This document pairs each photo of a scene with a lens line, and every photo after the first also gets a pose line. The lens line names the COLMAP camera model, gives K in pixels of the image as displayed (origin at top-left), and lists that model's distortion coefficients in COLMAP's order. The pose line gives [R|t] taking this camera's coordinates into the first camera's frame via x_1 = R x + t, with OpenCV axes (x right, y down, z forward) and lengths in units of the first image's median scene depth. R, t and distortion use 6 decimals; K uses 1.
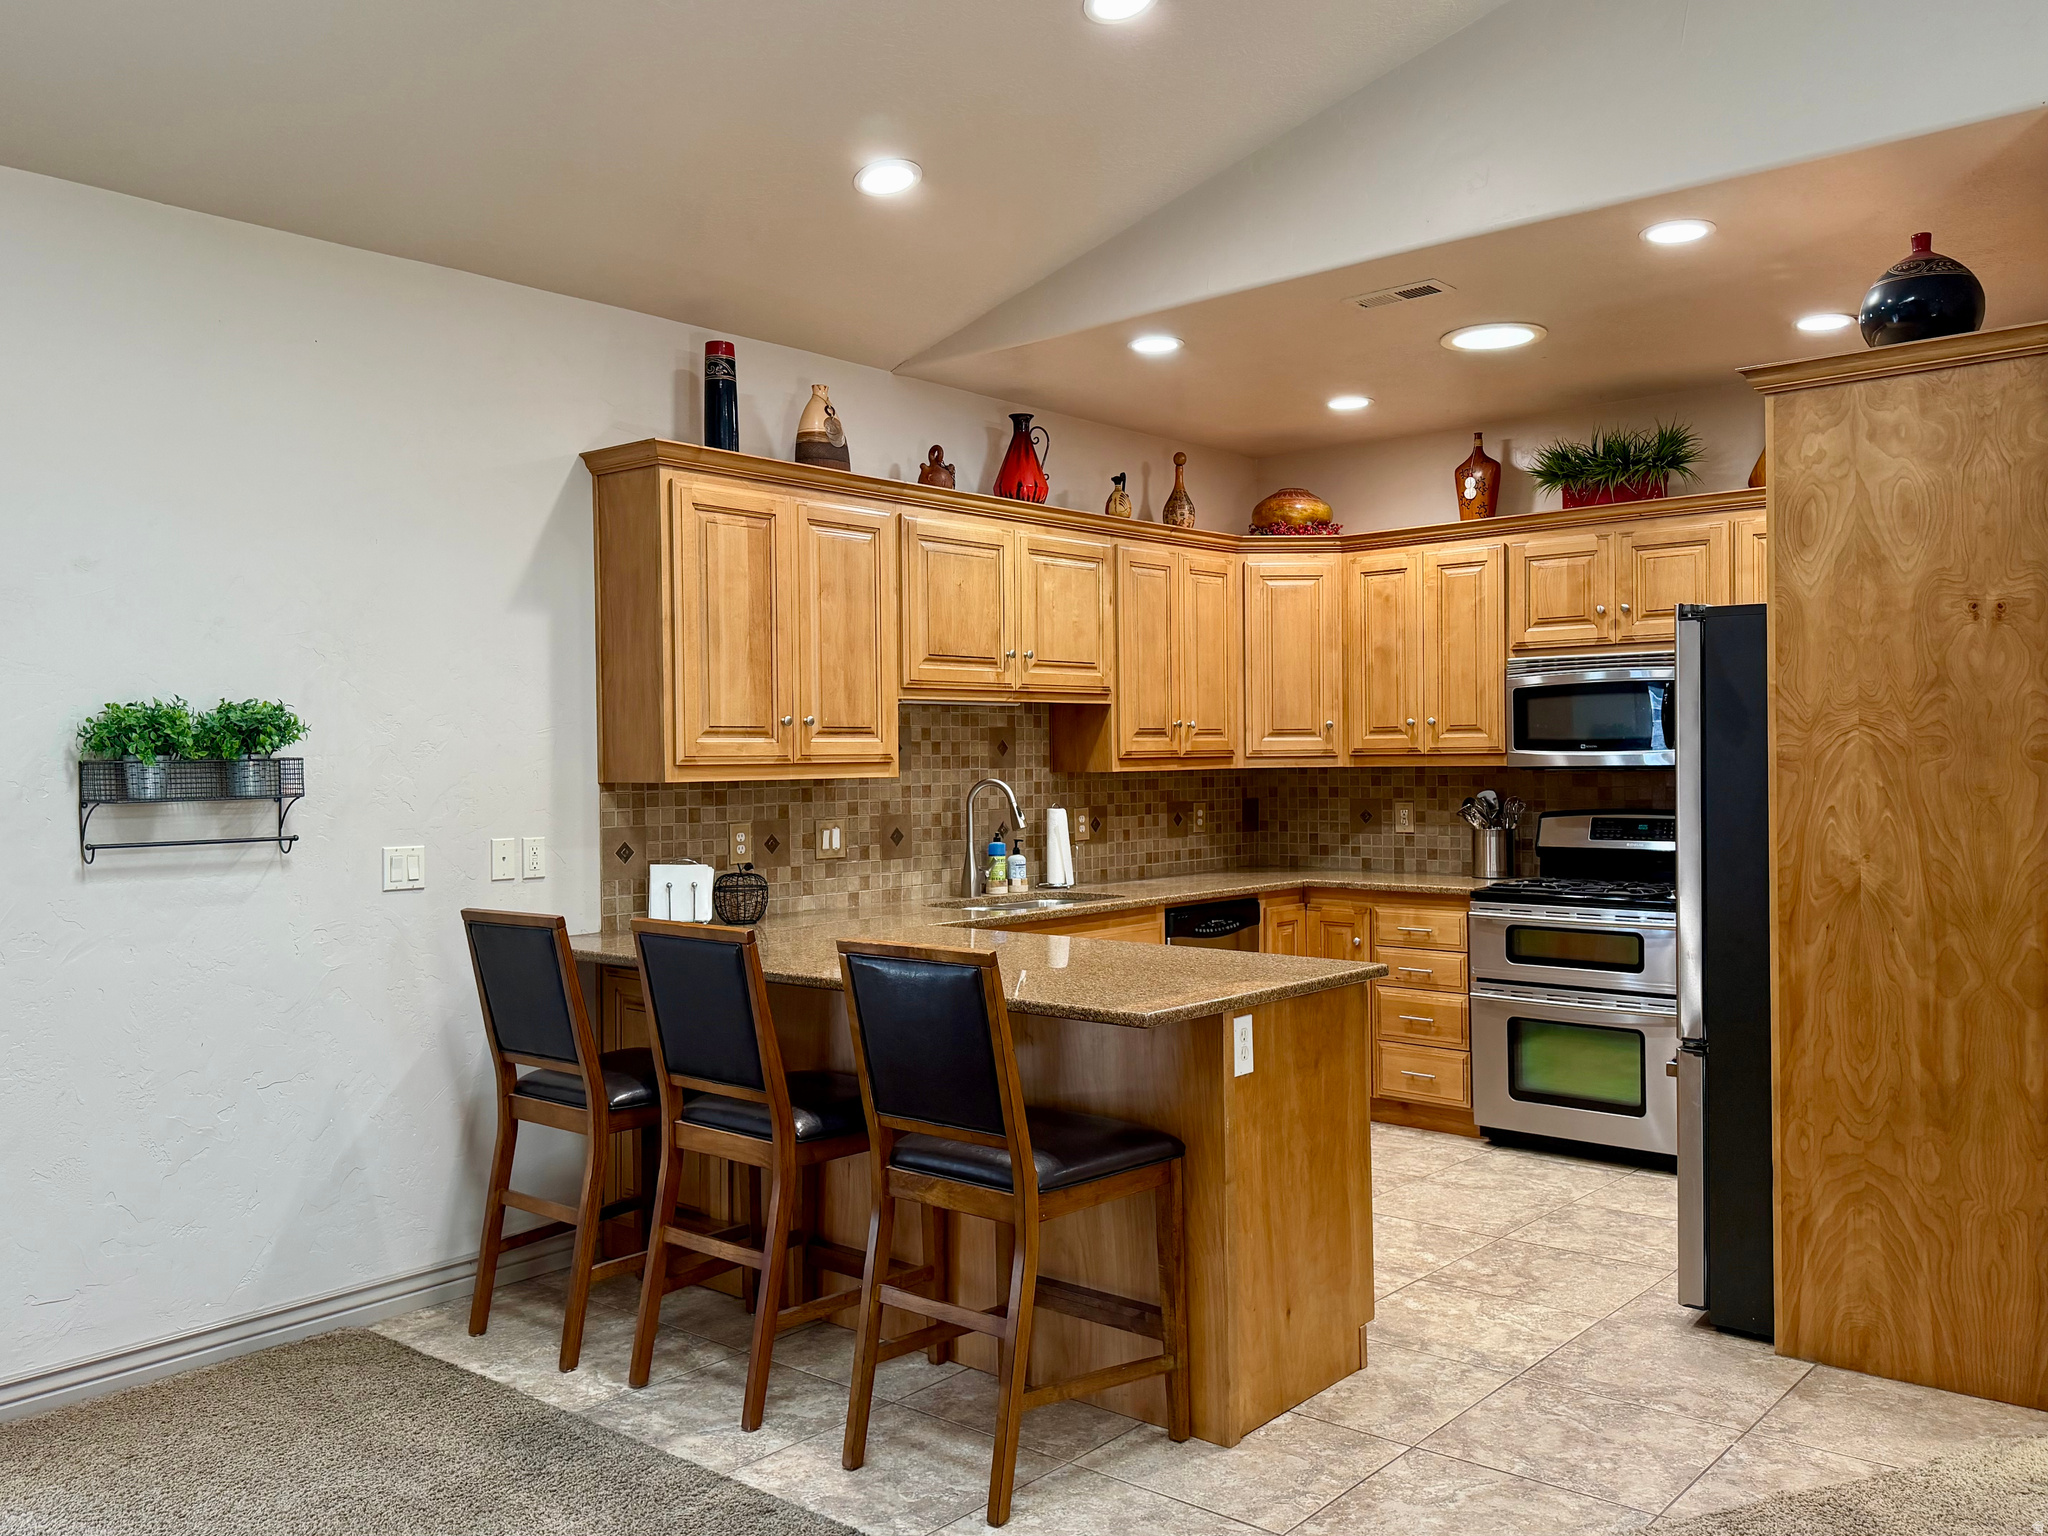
lens RADIAL K [[1659.2, 0, 1024.0], [0, 1659.2, 768.0], [0, 0, 1]] dist [0.158678, -0.292594]
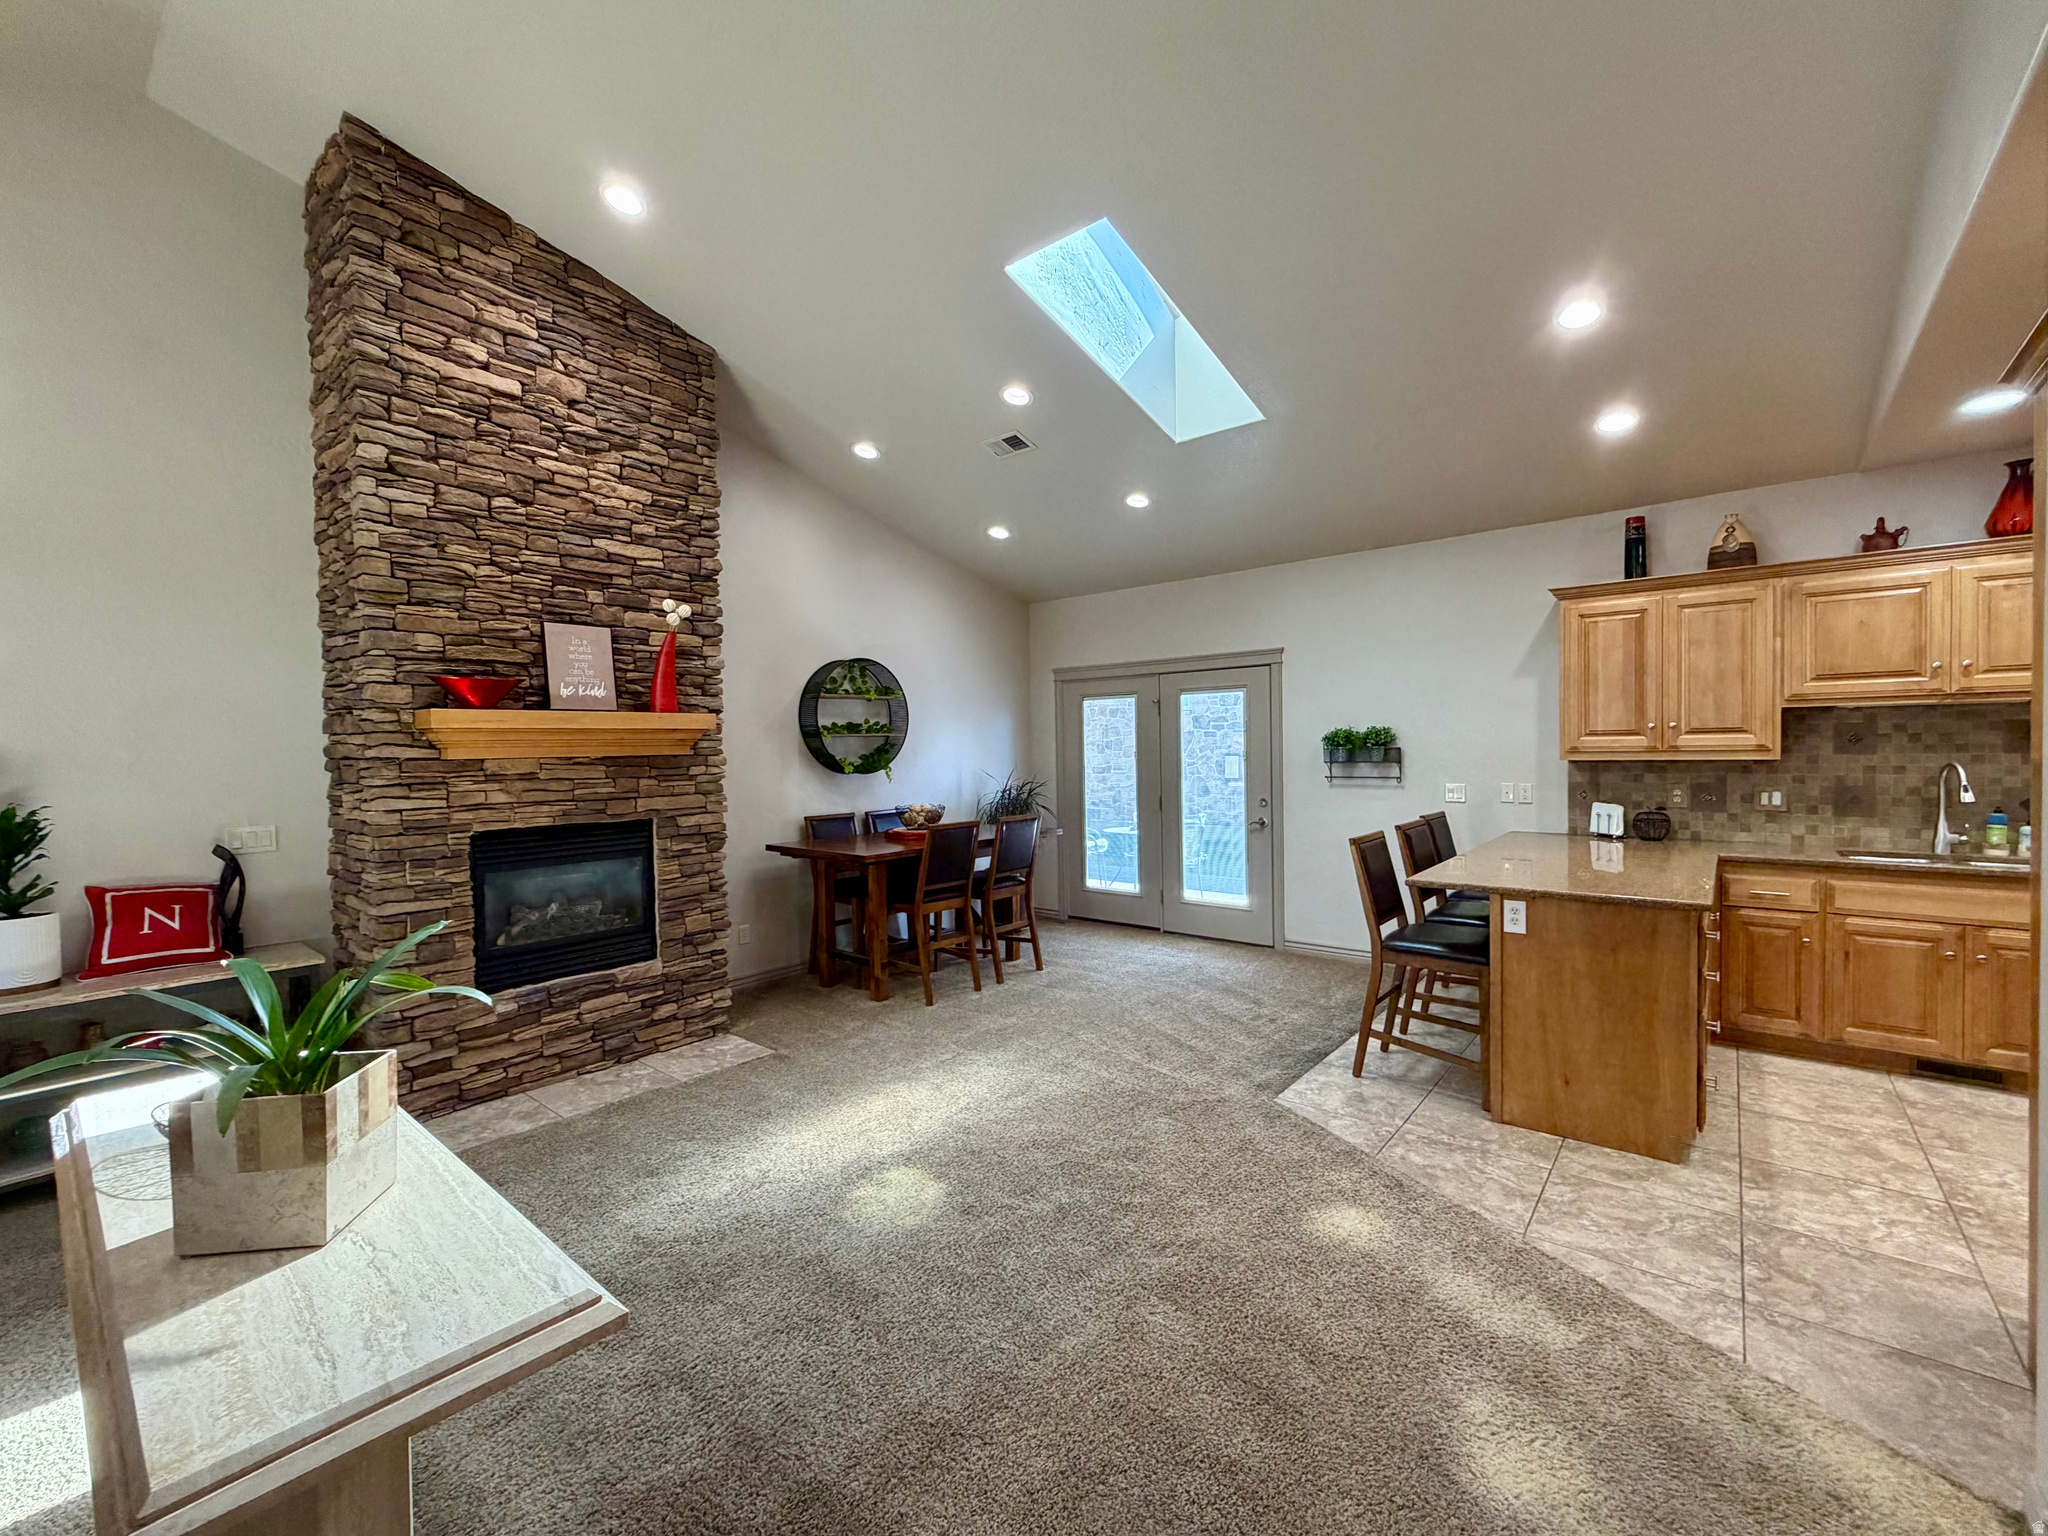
lens RADIAL K [[858.5, 0, 1024.0], [0, 858.5, 768.0], [0, 0, 1]] dist [0.000211, -0.000245]
pose [[0.015073, 0.036868, -0.999206, 0.724504], [0.008907, 0.999275, 0.037004, -0.022793], [0.999847, -0.009458, 0.014734, 0.319315]]
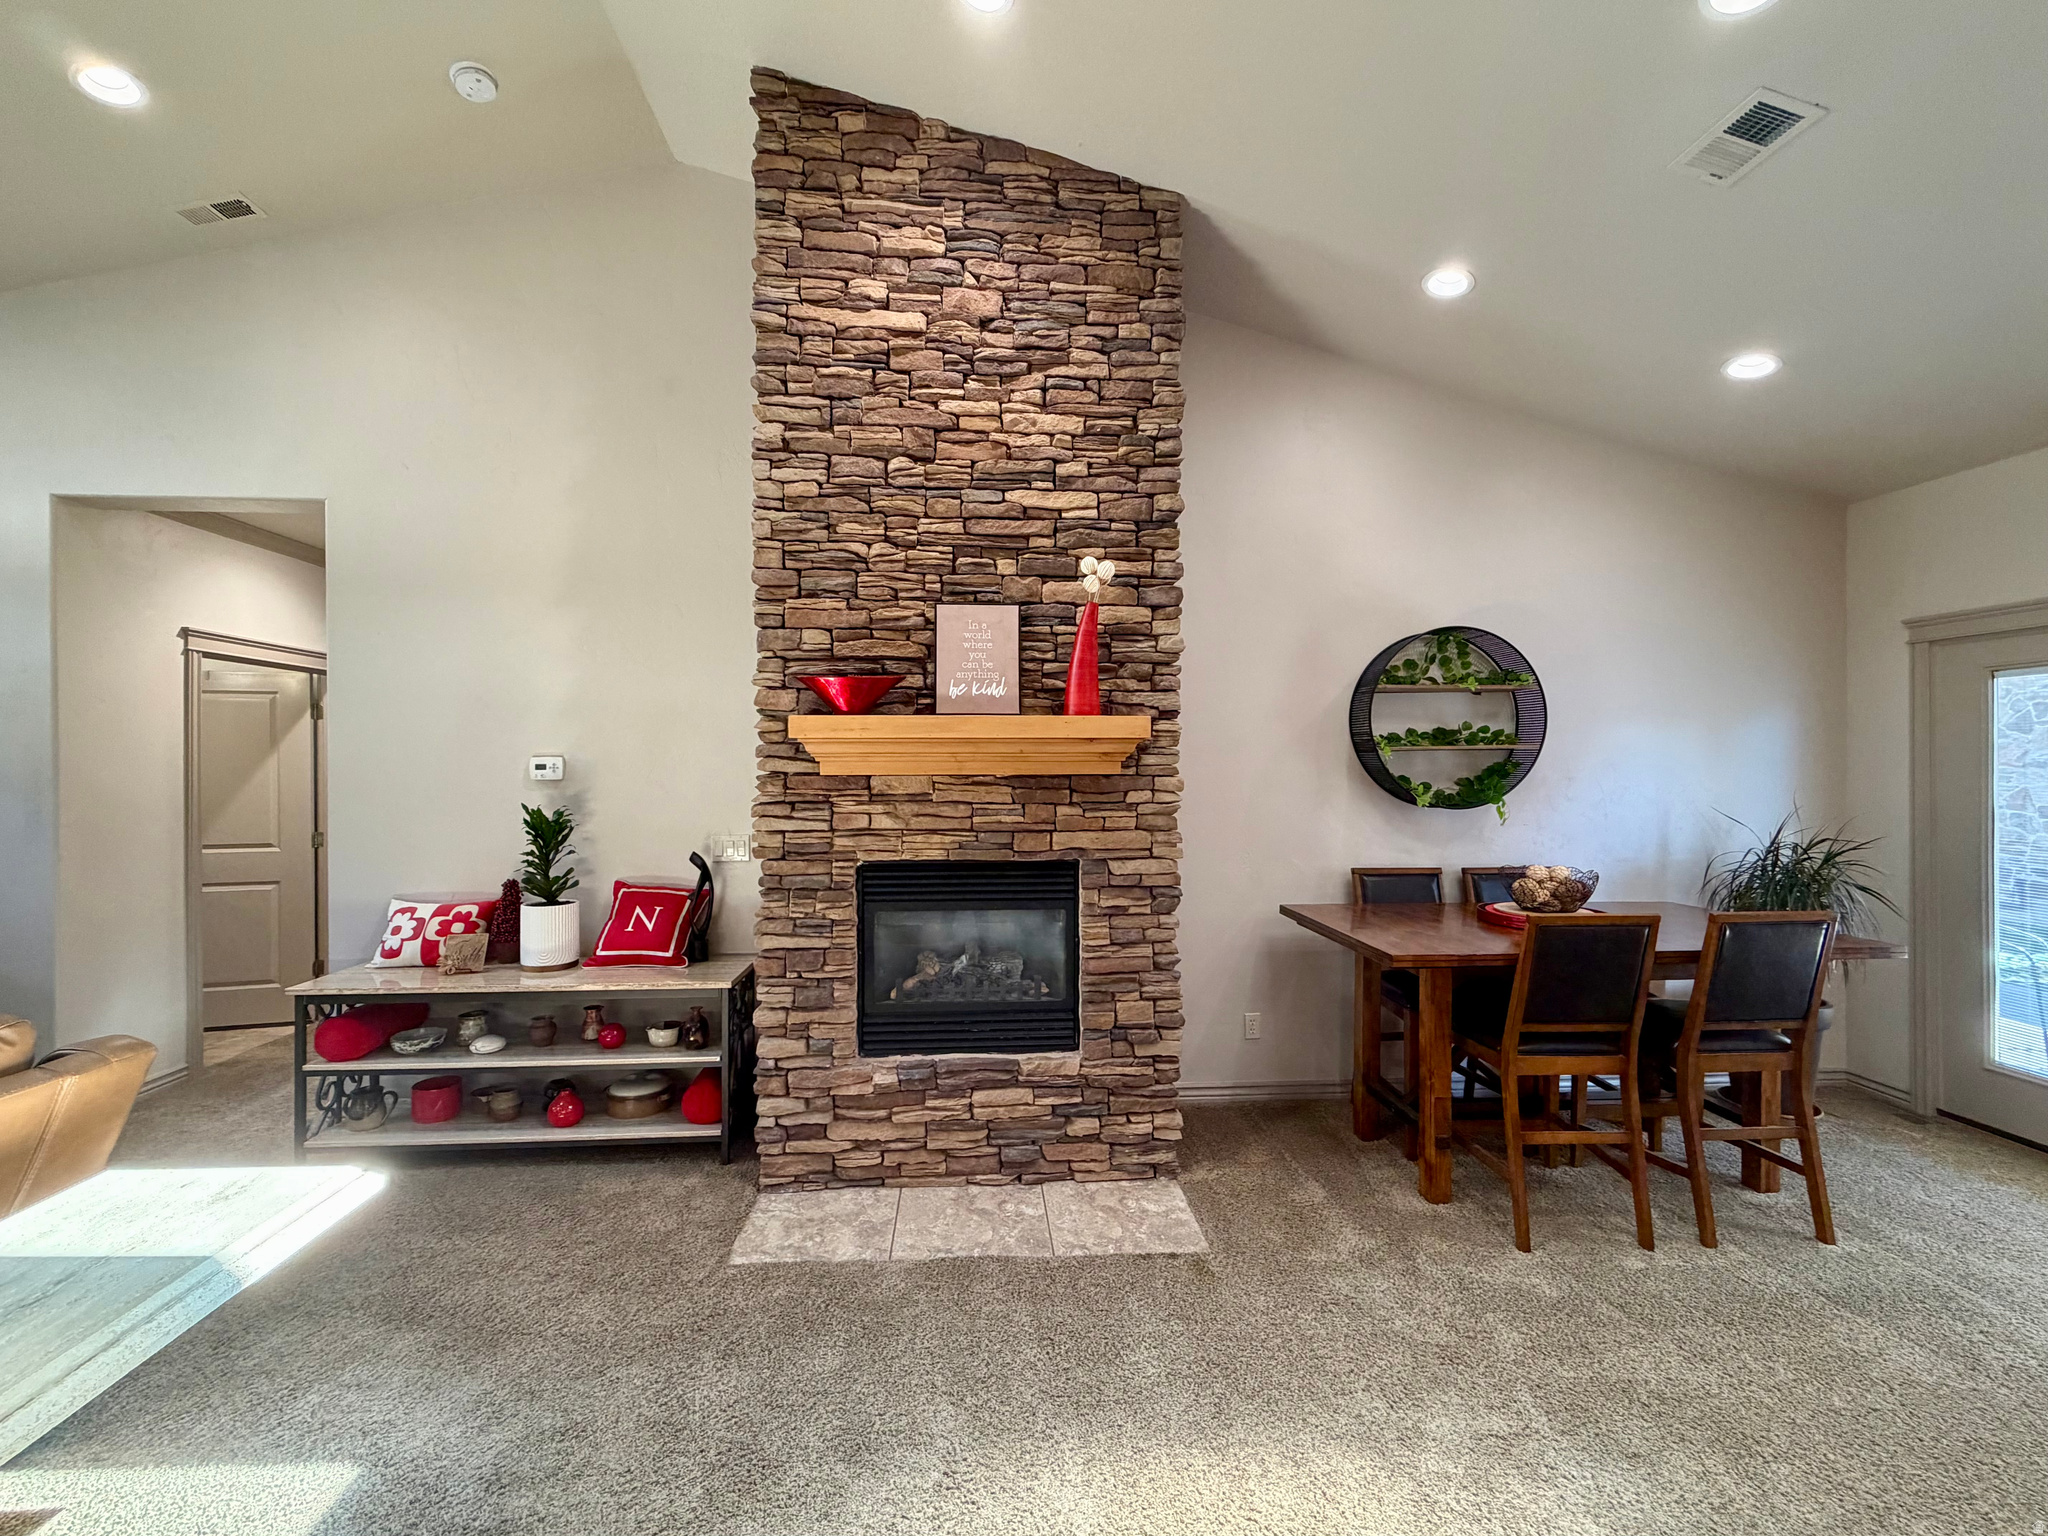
lens RADIAL K [[845.6, 0, 1024.0], [0, 845.6, 768.0], [0, 0, 1]] dist [0.000095, -0.000053]
pose [[-0.709395, 0.014582, -0.704660, 0.338692], [0.003440, 0.999846, 0.017227, -0.022559], [0.704803, 0.009797, -0.709336, 0.372487]]
